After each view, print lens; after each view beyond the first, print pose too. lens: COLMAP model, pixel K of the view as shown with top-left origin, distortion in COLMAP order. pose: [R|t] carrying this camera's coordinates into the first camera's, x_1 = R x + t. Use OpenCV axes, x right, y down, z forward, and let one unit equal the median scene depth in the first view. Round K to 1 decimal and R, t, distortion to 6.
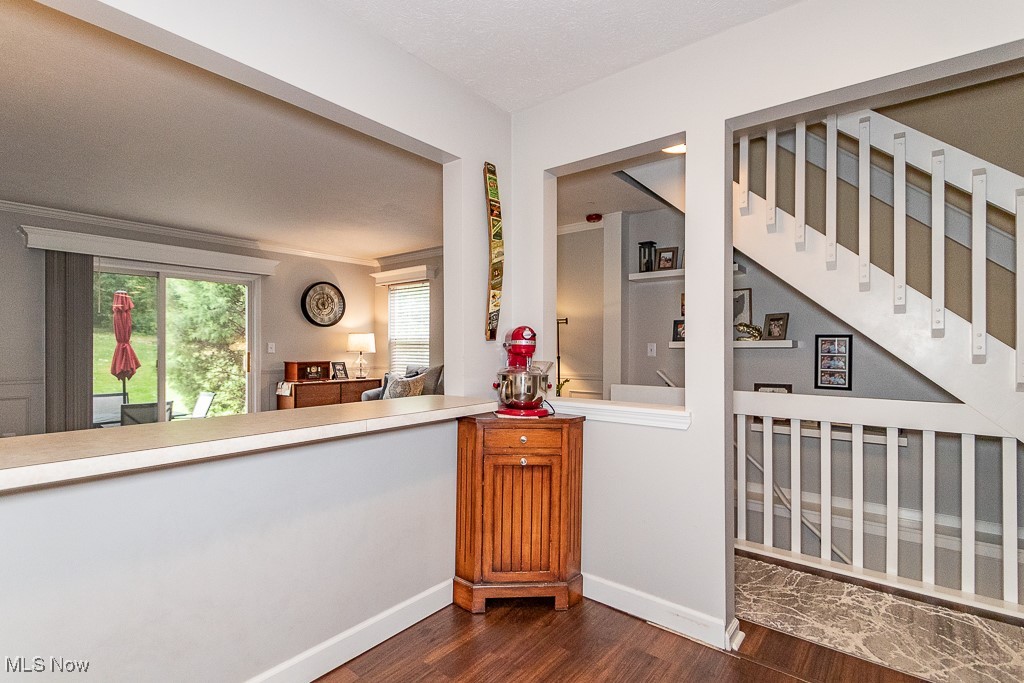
lens RADIAL K [[488.7, 0, 510.3], [0, 488.7, 346.3], [0, 0, 1]] dist [0.000500, -0.000706]
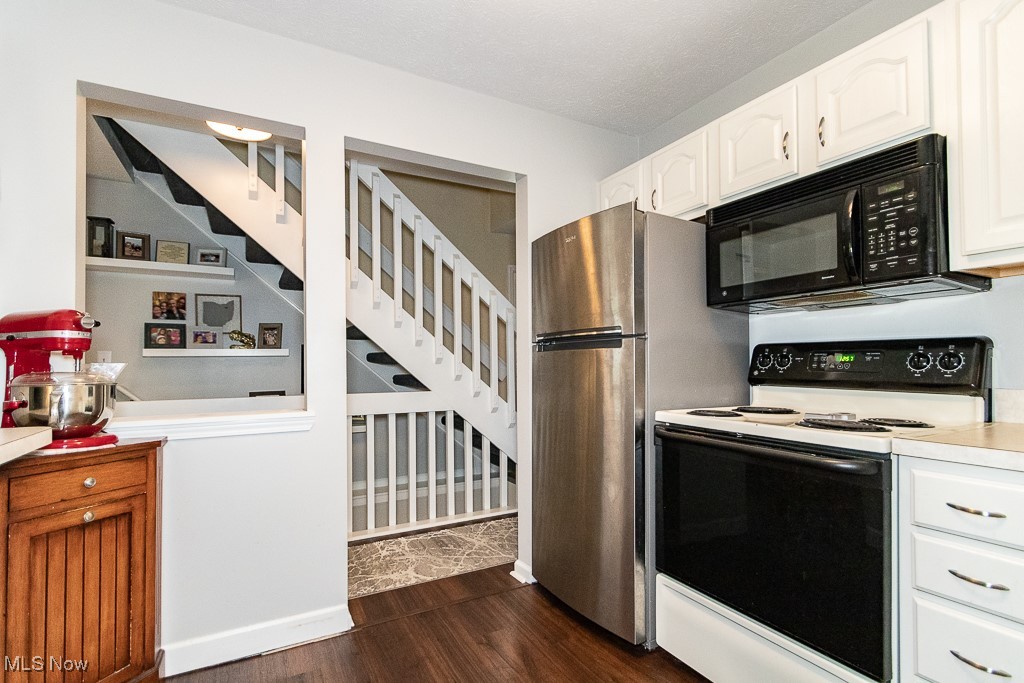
lens RADIAL K [[489.6, 0, 511.9], [0, 489.6, 357.4], [0, 0, 1]] dist [0.001840, -0.000339]
pose [[0.367317, 0.008516, 0.930057, -0.371548], [0.007148, 0.999903, -0.011979, 0.034835], [-0.930068, 0.011049, 0.367220, 0.230851]]
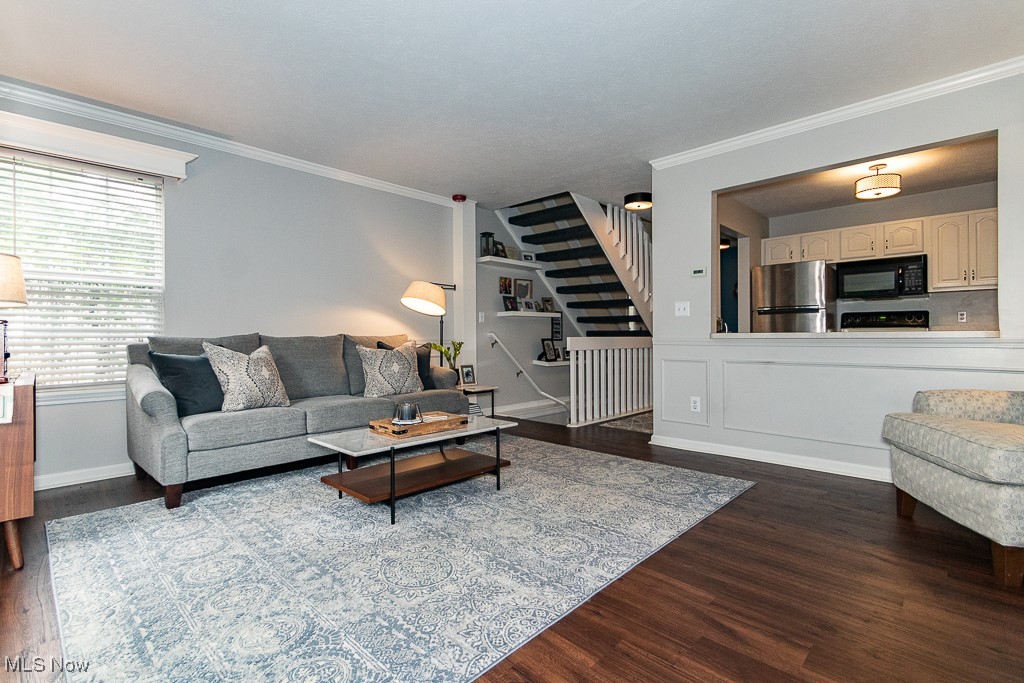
lens RADIAL K [[470.2, 0, 512.0], [0, 470.2, 341.5], [0, 0, 1]] dist [0.003536, 0.000206]
pose [[0.074894, -0.012032, 0.997119, -1.808763], [0.003460, 0.999924, 0.011806, 0.110505], [-0.997185, 0.002566, 0.074930, 1.604203]]
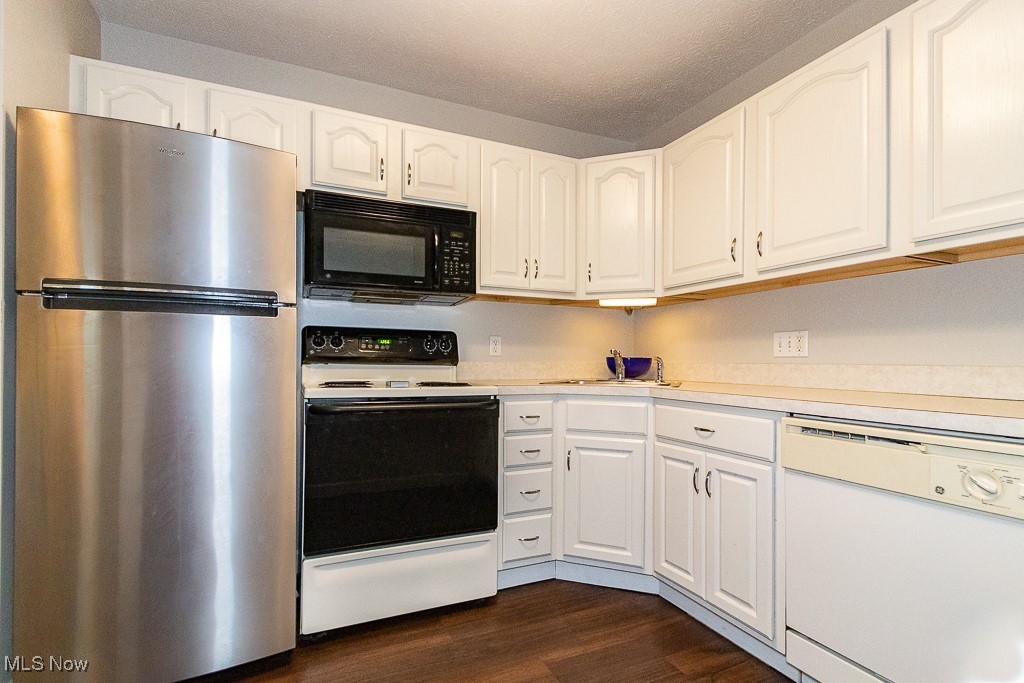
lens RADIAL K [[482.9, 0, 512.6], [0, 482.9, 360.7], [0, 0, 1]] dist [0.000249, -0.000024]
pose [[-0.897844, -0.008123, 0.440240, -0.153865], [-0.007990, 0.999966, 0.002155, 0.067757], [-0.440242, -0.001583, -0.897878, 0.835616]]
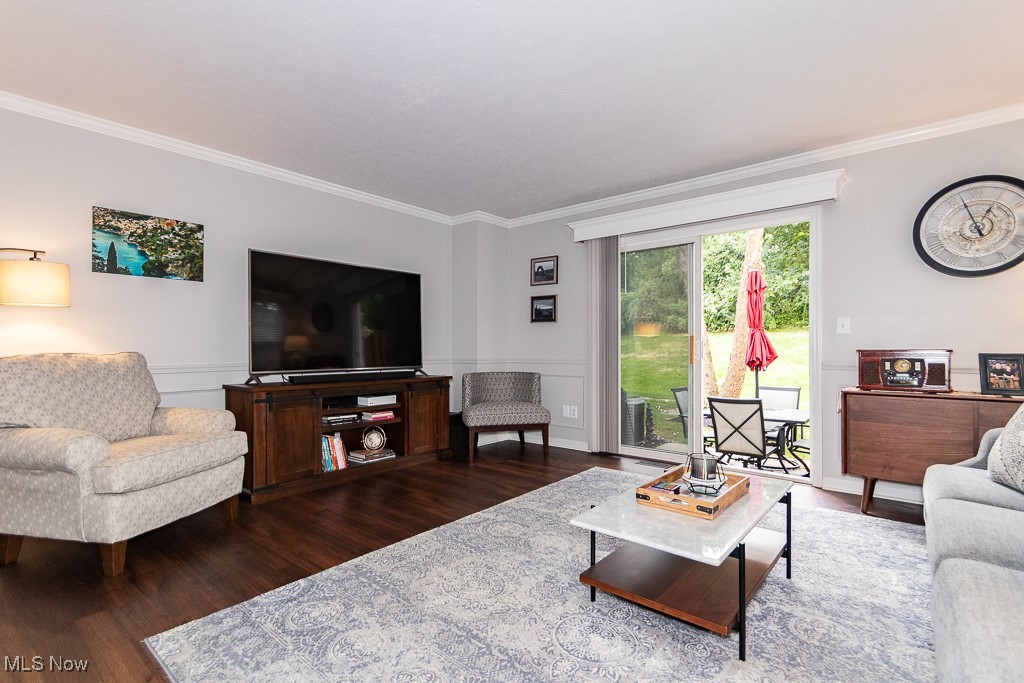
lens RADIAL K [[488.7, 0, 510.3], [0, 488.7, 346.3], [0, 0, 1]] dist [0.000500, -0.000706]
pose [[-0.010449, -0.003228, -0.999940, 0.255421], [0.002371, 0.999992, -0.003253, 0.072639], [0.999943, -0.002405, -0.010441, 1.599432]]
